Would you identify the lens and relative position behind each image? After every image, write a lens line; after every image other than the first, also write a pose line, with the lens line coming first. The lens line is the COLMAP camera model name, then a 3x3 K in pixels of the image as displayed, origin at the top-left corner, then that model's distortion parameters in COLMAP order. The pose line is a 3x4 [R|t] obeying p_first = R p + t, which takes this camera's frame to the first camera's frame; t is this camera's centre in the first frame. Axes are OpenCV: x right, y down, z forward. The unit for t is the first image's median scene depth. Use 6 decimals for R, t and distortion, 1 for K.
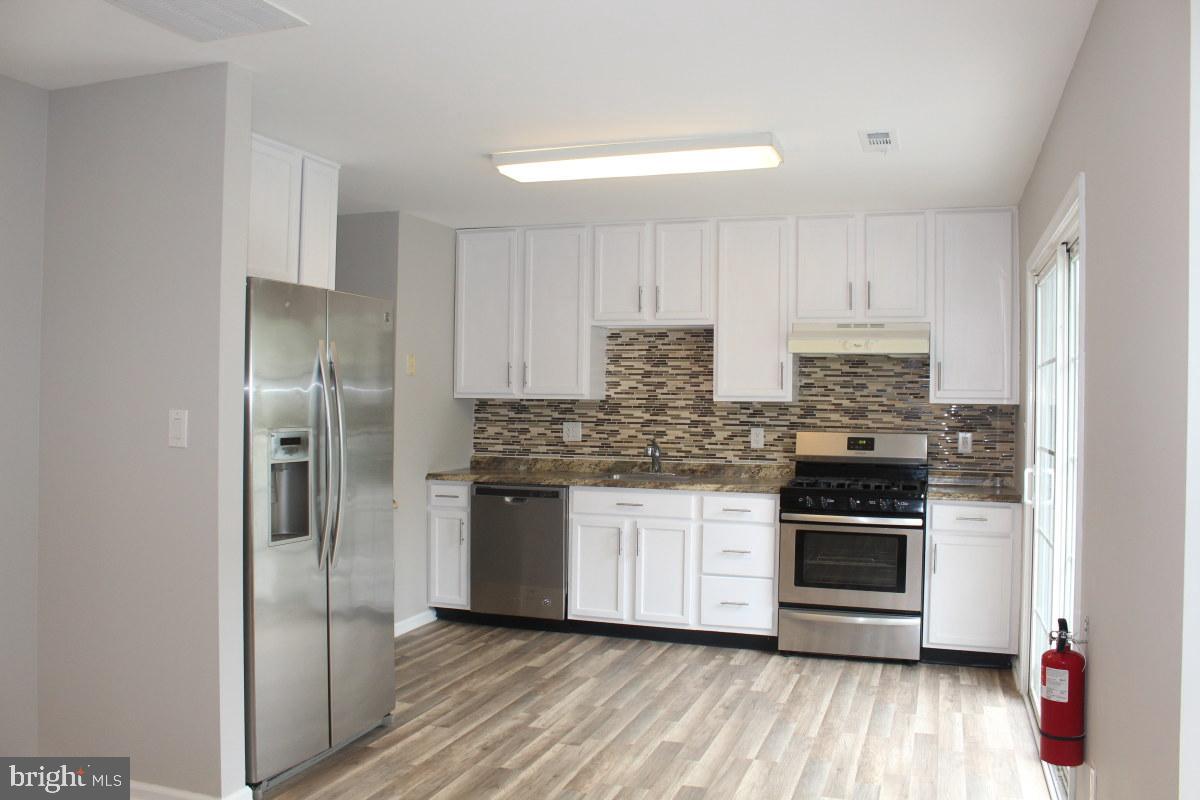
lens RADIAL K [[999.7, 0, 600.0], [0, 999.7, 400.0], [0, 0, 1]] dist [-0.164935, 0.141145]
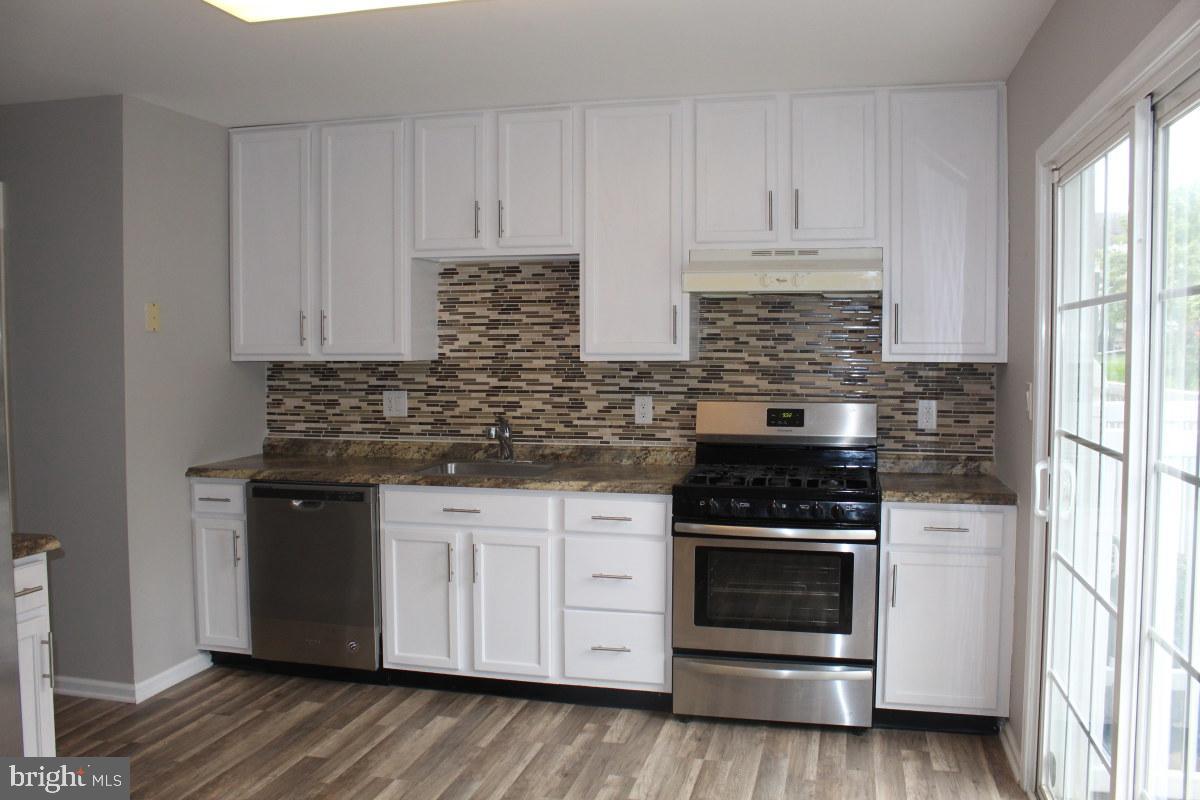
lens RADIAL K [[999.7, 0, 600.0], [0, 999.7, 400.0], [0, 0, 1]] dist [-0.164935, 0.141145]
pose [[0.995986, -0.018542, 0.087566, 0.065441], [0.013739, 0.998385, 0.055130, -0.010423], [-0.088447, -0.053706, 0.994632, 0.289315]]
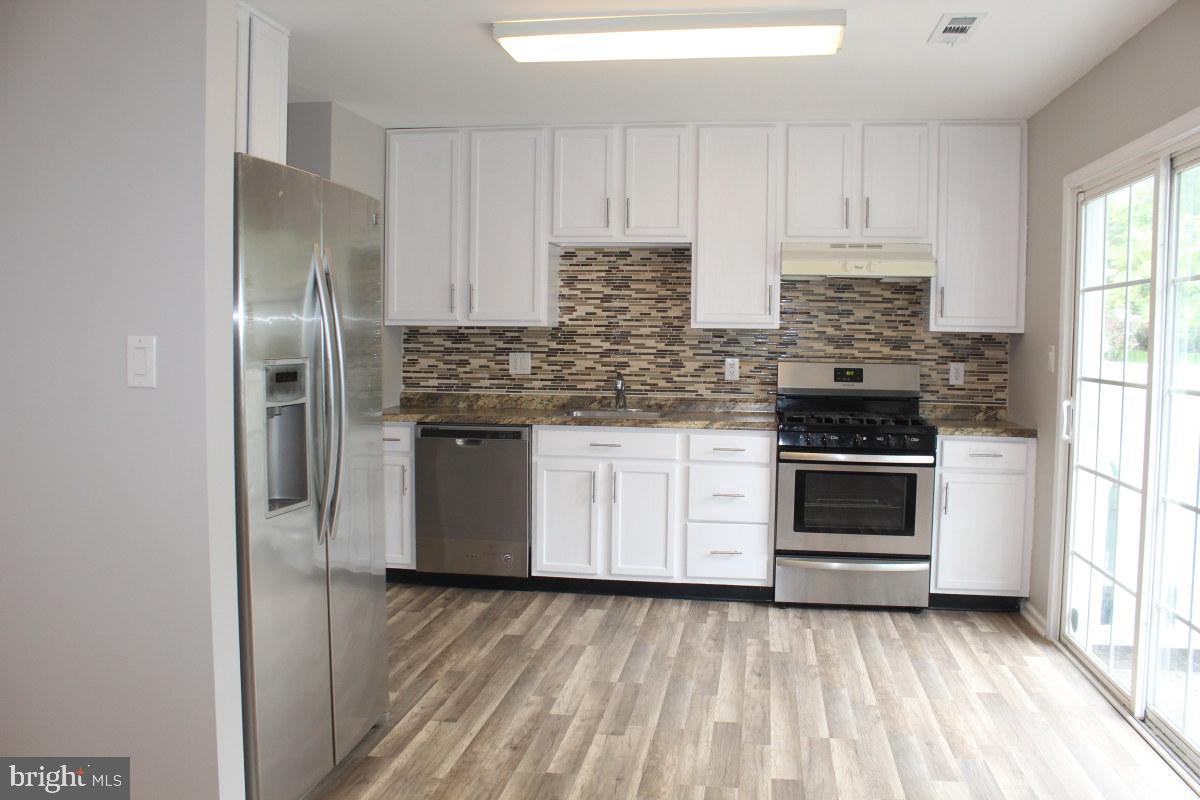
lens RADIAL K [[999.7, 0, 600.0], [0, 999.7, 400.0], [0, 0, 1]] dist [-0.164935, 0.141145]
pose [[0.984788, -0.012221, 0.173329, -0.124681], [0.000559, 0.997741, 0.067173, 0.005340], [-0.173758, -0.066054, 0.982571, 0.130803]]
